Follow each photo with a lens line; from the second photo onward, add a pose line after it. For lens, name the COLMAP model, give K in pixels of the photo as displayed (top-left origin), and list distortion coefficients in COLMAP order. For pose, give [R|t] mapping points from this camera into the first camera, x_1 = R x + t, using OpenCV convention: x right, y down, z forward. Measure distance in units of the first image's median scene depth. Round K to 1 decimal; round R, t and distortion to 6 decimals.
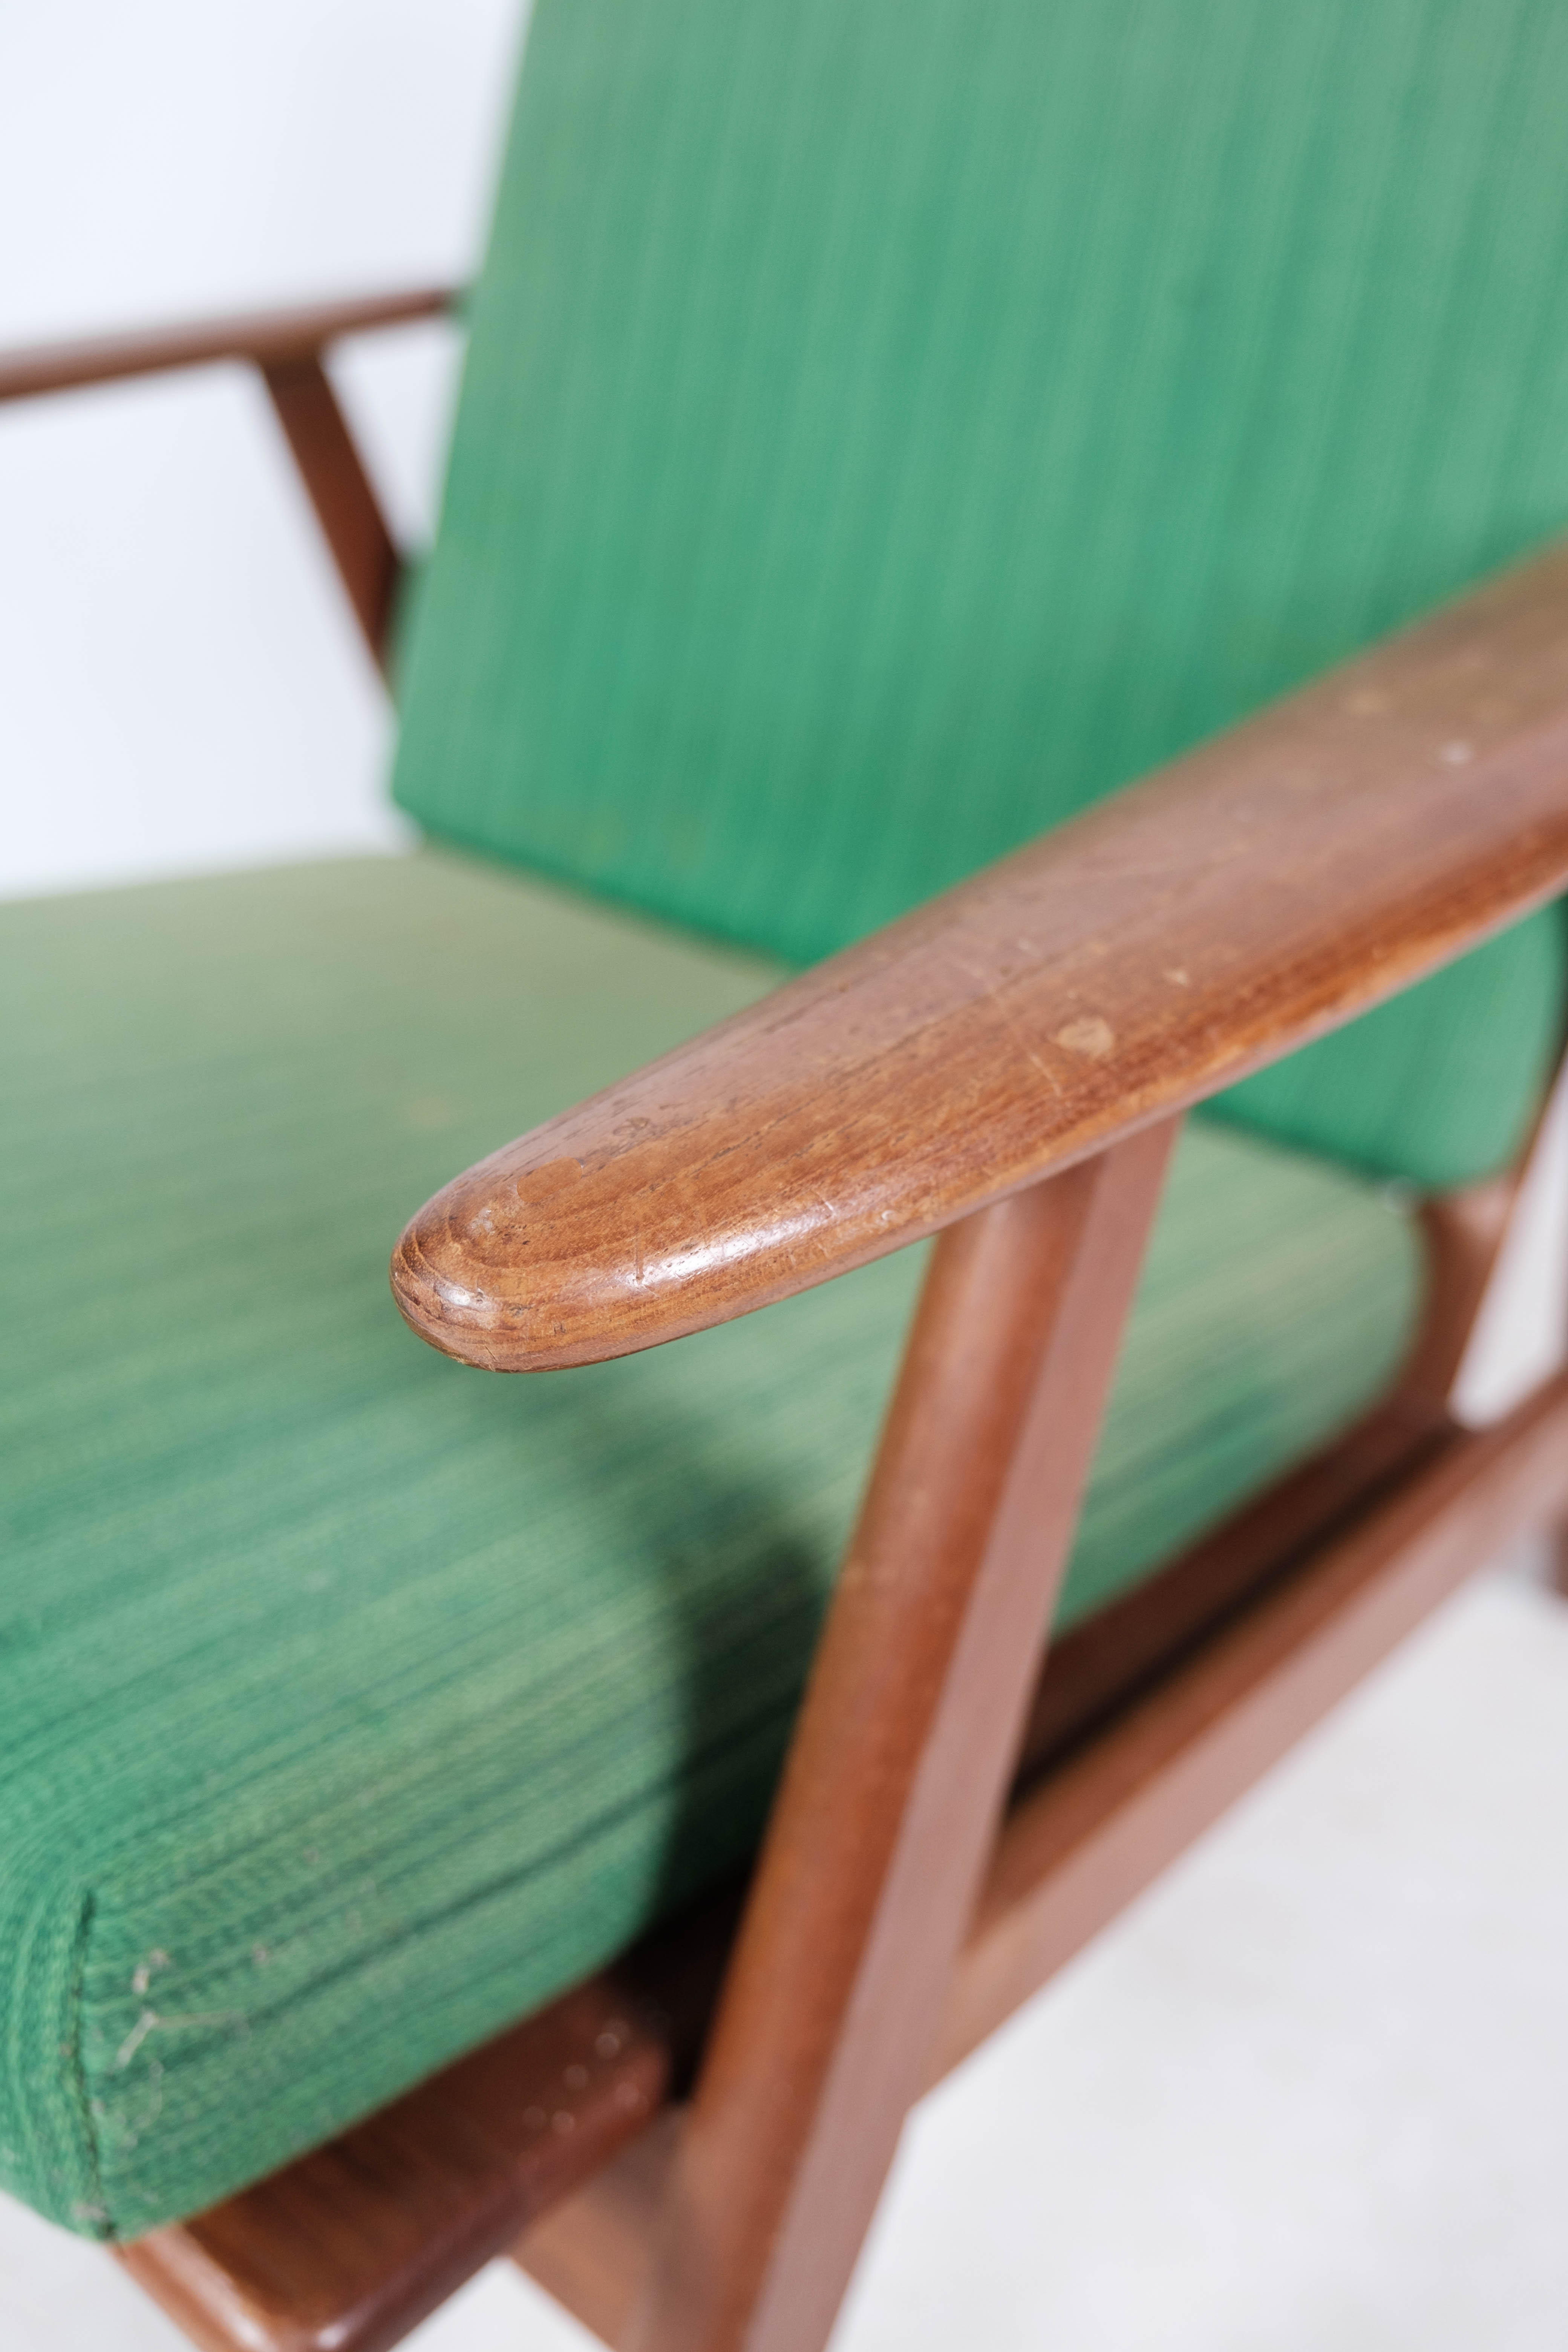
lens RADIAL K [[1953.3, 0, 785.5], [0, 1953.3, 1206.8], [0, 0, 1]] dist [-0.006408, -0.007946]
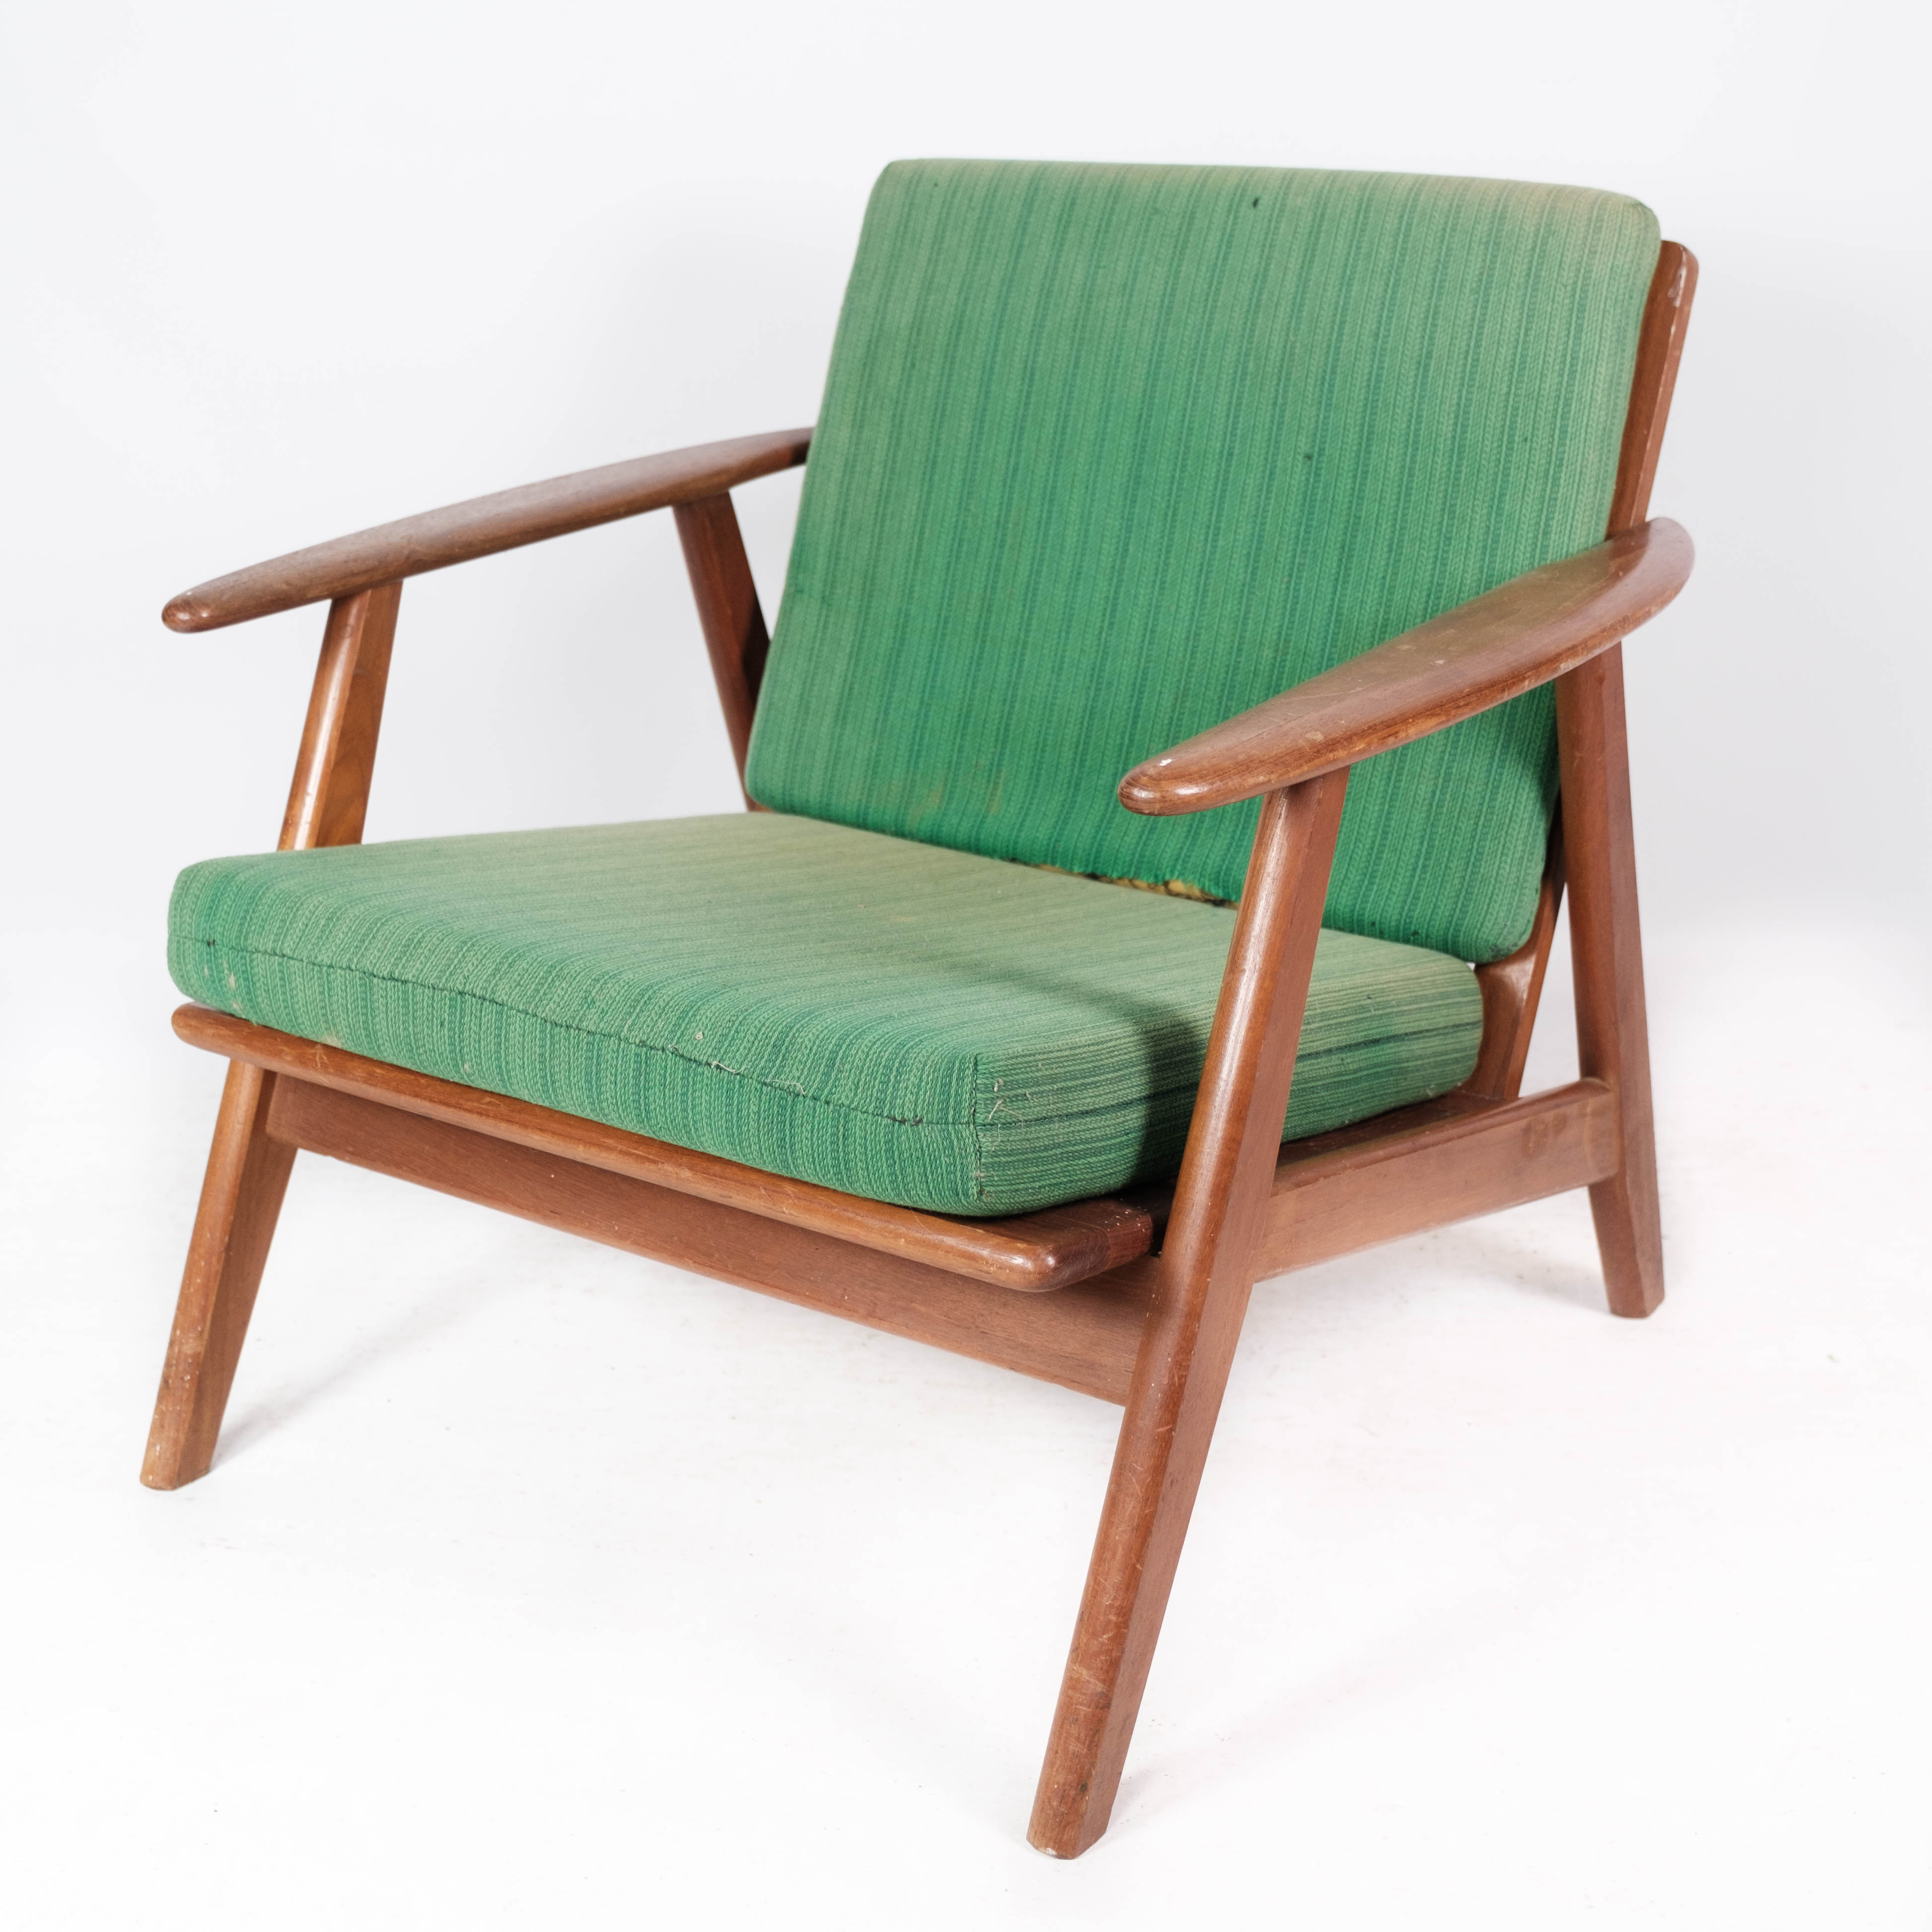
lens RADIAL K [[2952.5, 0, 932.1], [0, 2952.5, 1050.8], [0, 0, 1]] dist [-0.026819, 0.170700]
pose [[0.996075, -0.031118, 0.082863, -0.665418], [0.046361, 0.980896, -0.188926, 0.982869], [-0.075401, 0.192026, 0.978489, -2.678669]]
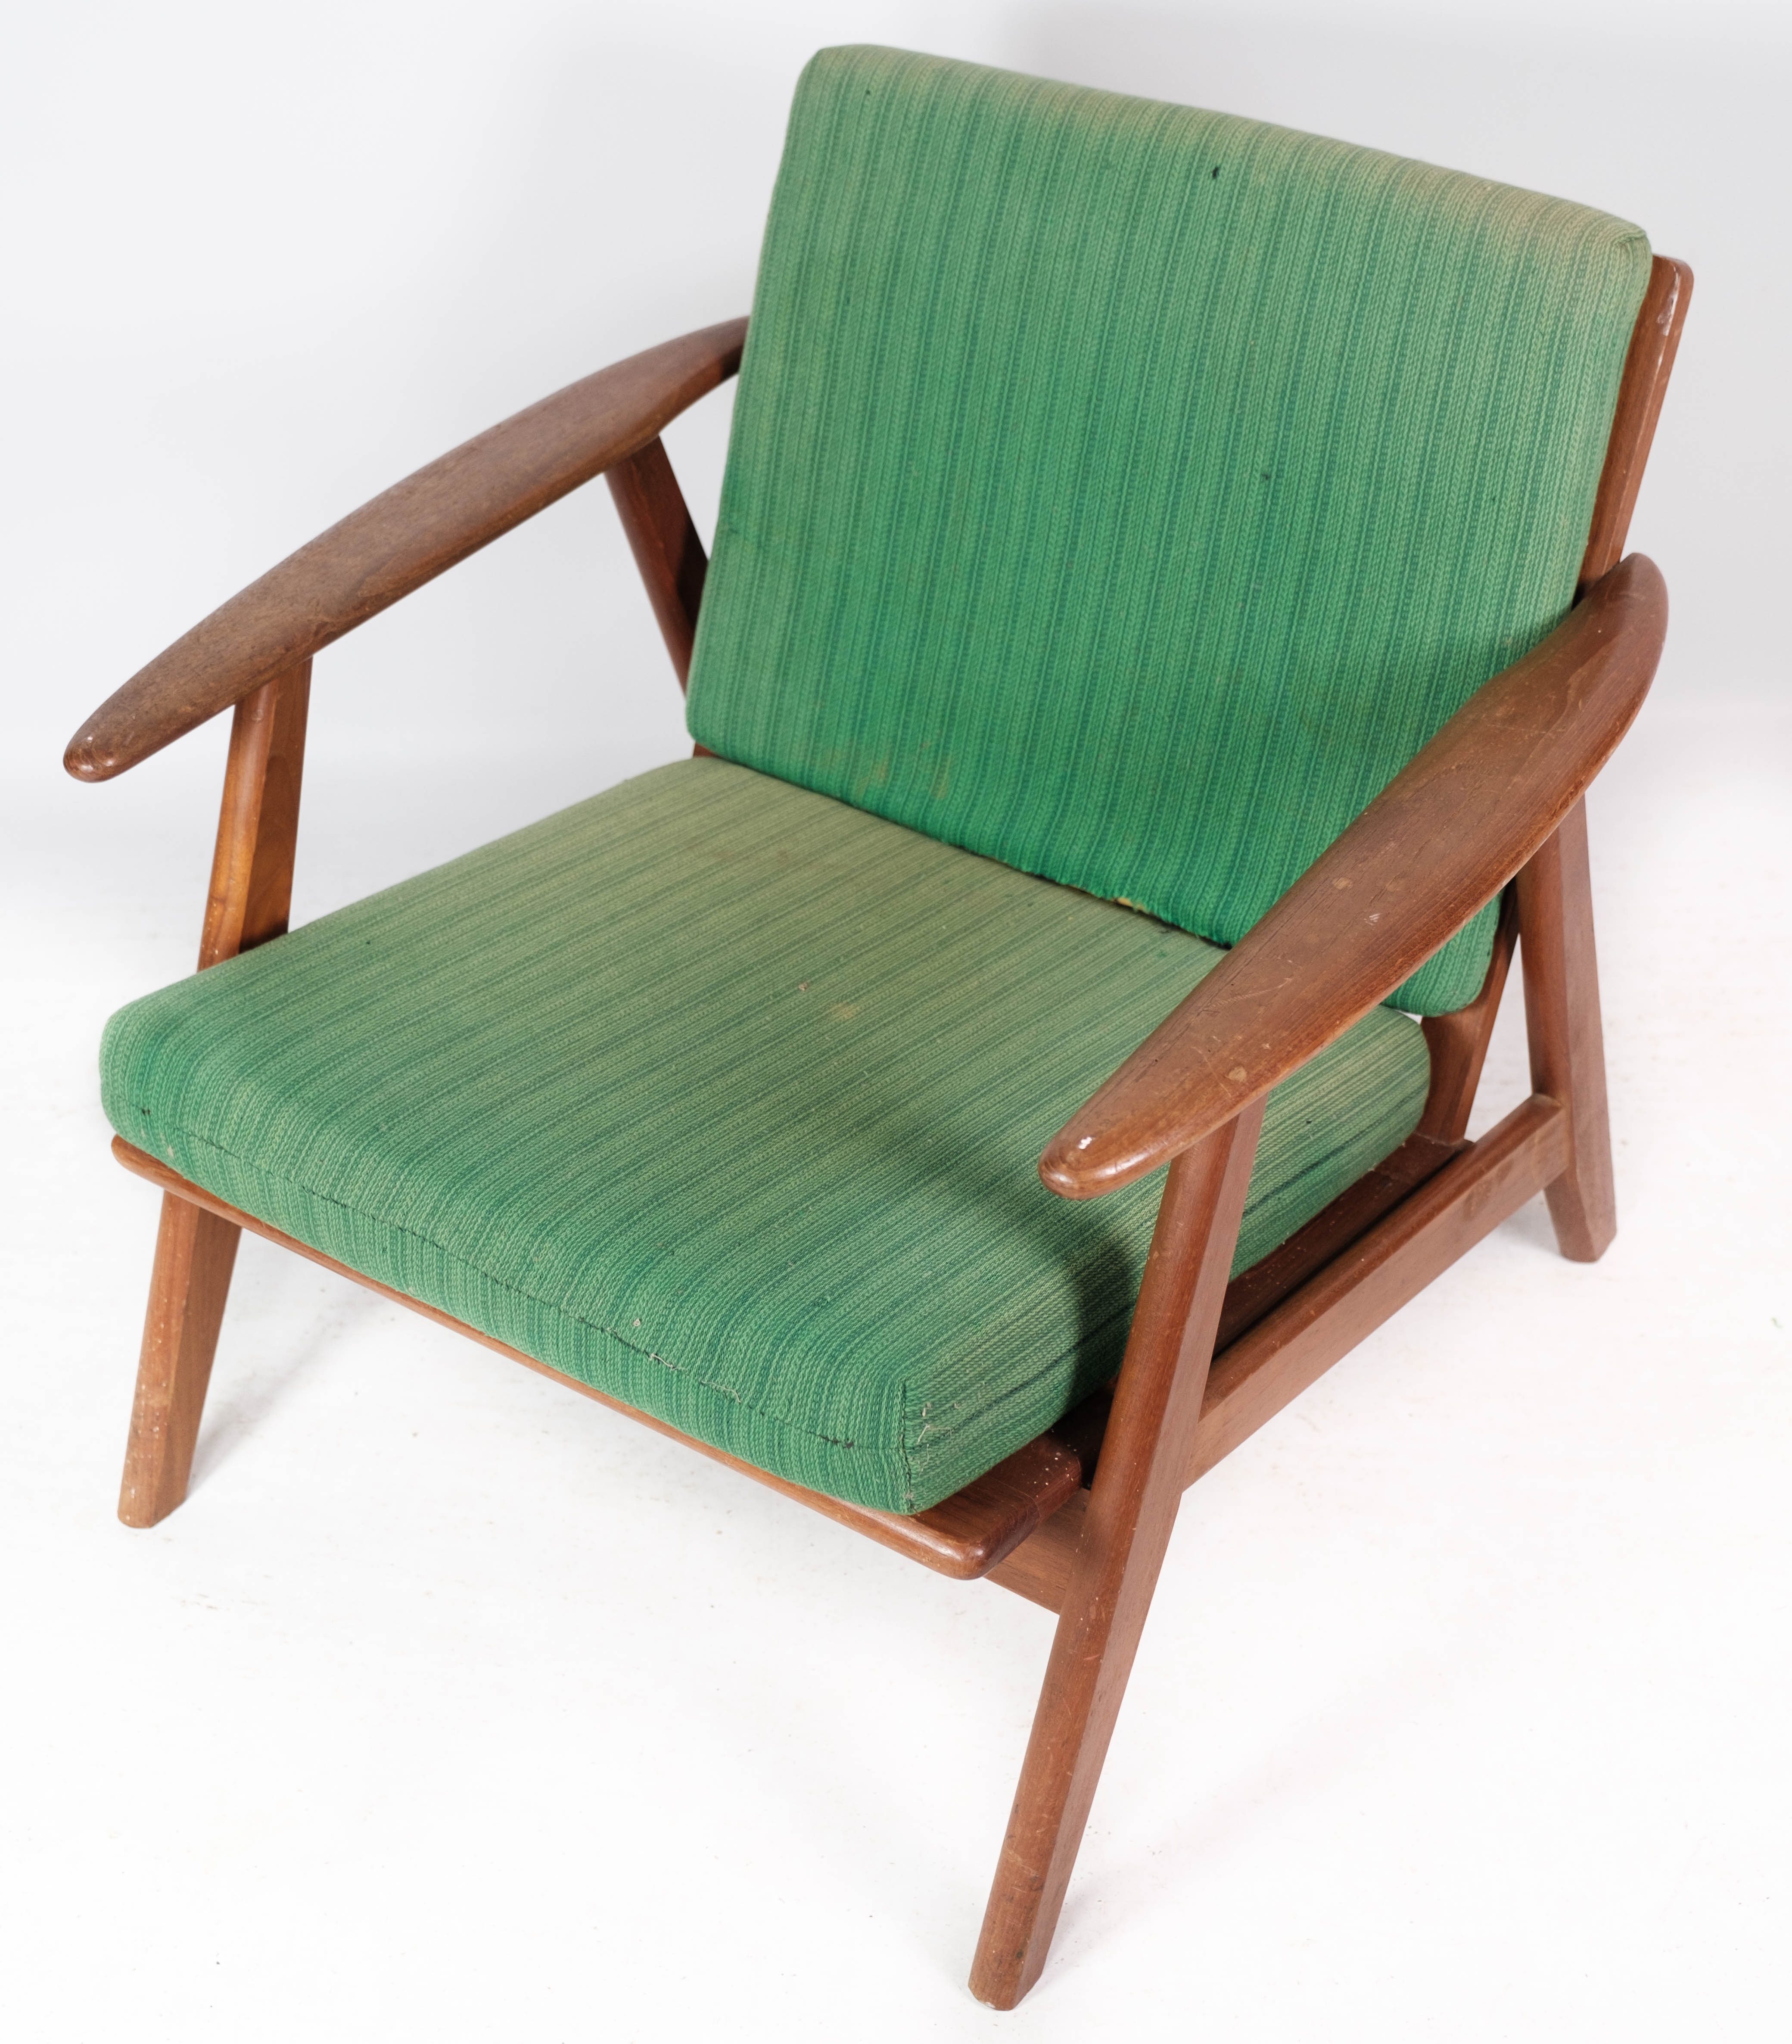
lens RADIAL K [[3133.2, 0, 932.6], [0, 3133.2, 1019.3], [0, 0, 1]] dist [0.114968, -0.149534]
pose [[0.995571, -0.067477, 0.065467, -0.504920], [0.061058, 0.993553, 0.095525, -0.529812], [-0.071490, -0.091105, 0.993272, -3.041538]]
